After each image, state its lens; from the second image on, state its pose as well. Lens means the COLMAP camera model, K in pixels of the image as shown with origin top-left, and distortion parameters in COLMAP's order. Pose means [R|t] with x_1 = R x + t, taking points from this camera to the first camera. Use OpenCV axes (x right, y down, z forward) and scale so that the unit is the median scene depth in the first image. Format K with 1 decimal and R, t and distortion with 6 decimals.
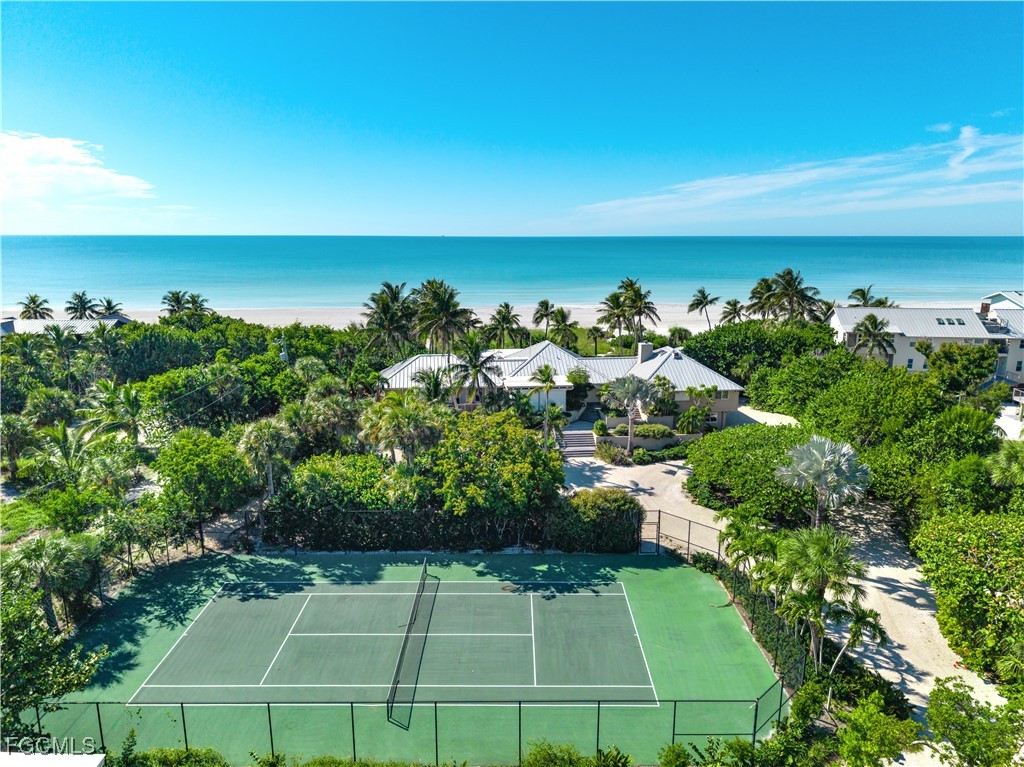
lens RADIAL K [[706.4, 0, 527.0], [0, 706.4, 382.1], [0, 0, 1]] dist [-0.014977, -0.004563]
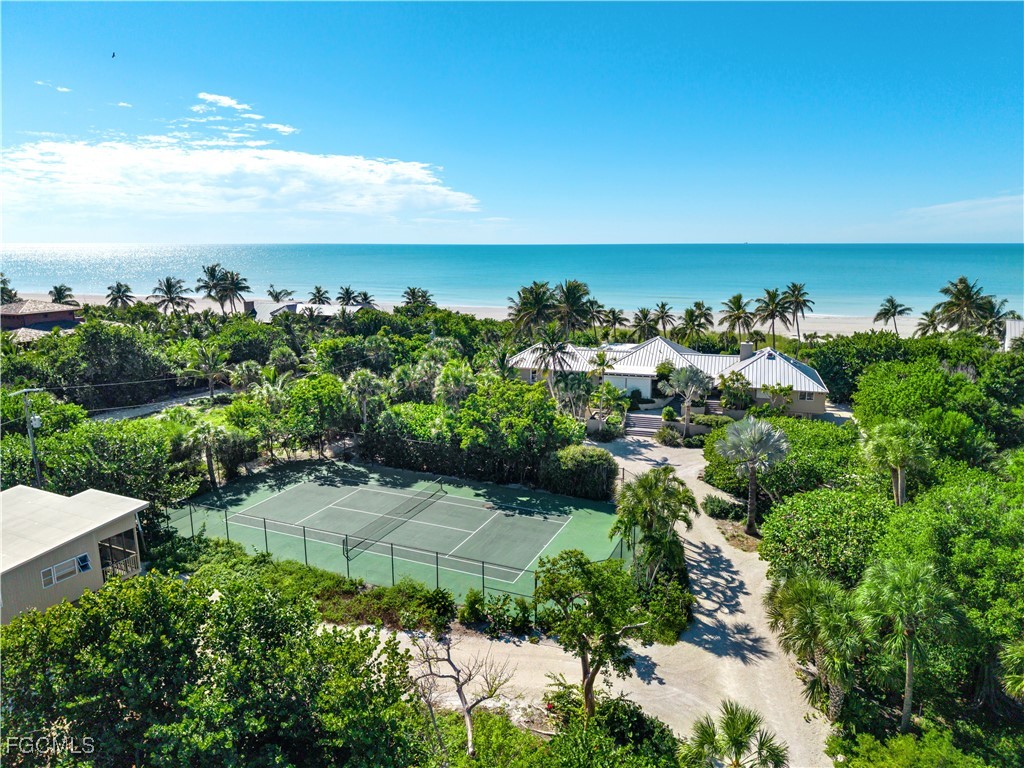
lens RADIAL K [[707.6, 0, 502.0], [0, 707.6, 379.0], [0, 0, 1]] dist [0.007191, -0.004751]
pose [[0.902983, 0.077202, -0.422685, 0.356152], [-0.084412, 0.996430, 0.001665, 0.033310], [0.421304, 0.034176, 0.906275, -0.129211]]
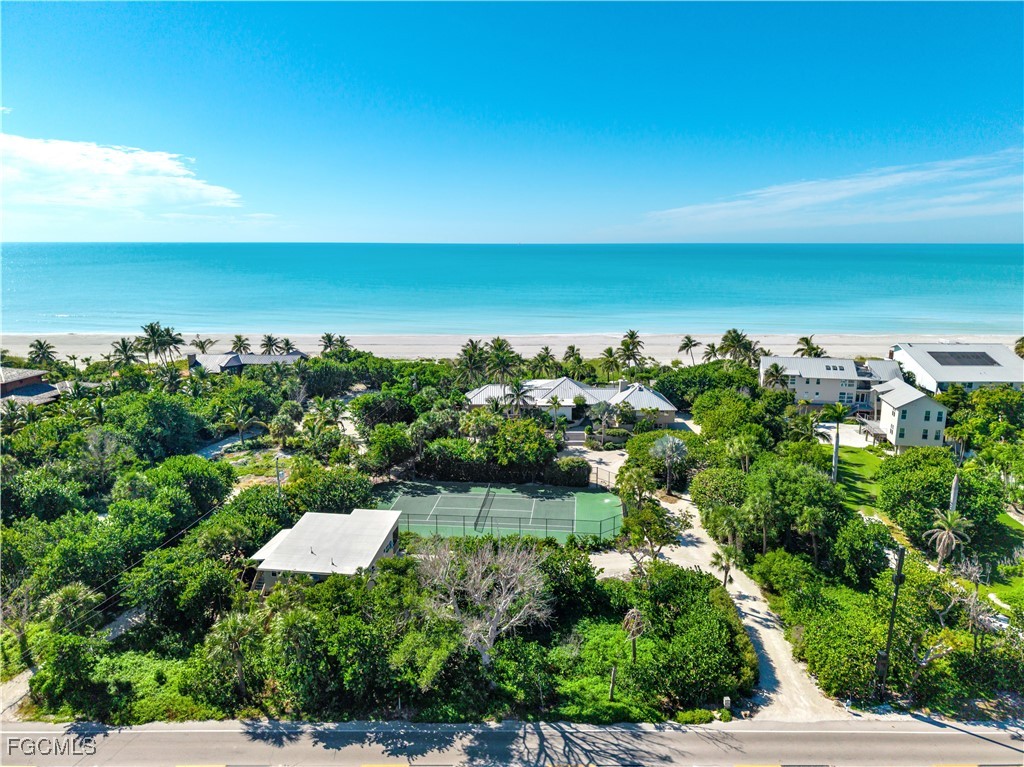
lens RADIAL K [[707.6, 0, 502.0], [0, 707.6, 378.5], [0, 0, 1]] dist [0.007191, -0.004751]
pose [[0.991261, 0.018458, -0.130617, 0.126077], [-0.020251, 0.999718, -0.012415, -0.040513], [0.130351, 0.014951, 0.991355, -0.846173]]
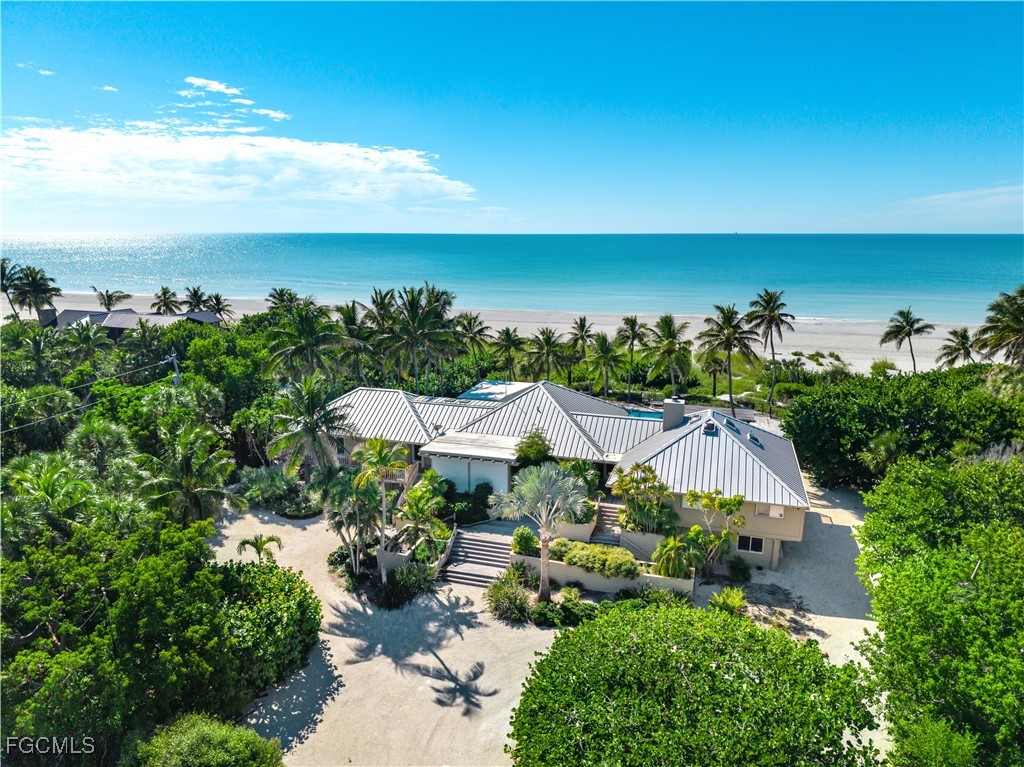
lens RADIAL K [[712.4, 0, 512.0], [0, 712.4, 383.5], [0, 0, 1]] dist [0.004348, 0.000414]
pose [[0.911063, 0.083921, -0.403635, 0.355932], [-0.083440, 0.996335, 0.018815, -0.085935], [0.403735, 0.016537, 0.914727, 0.456589]]
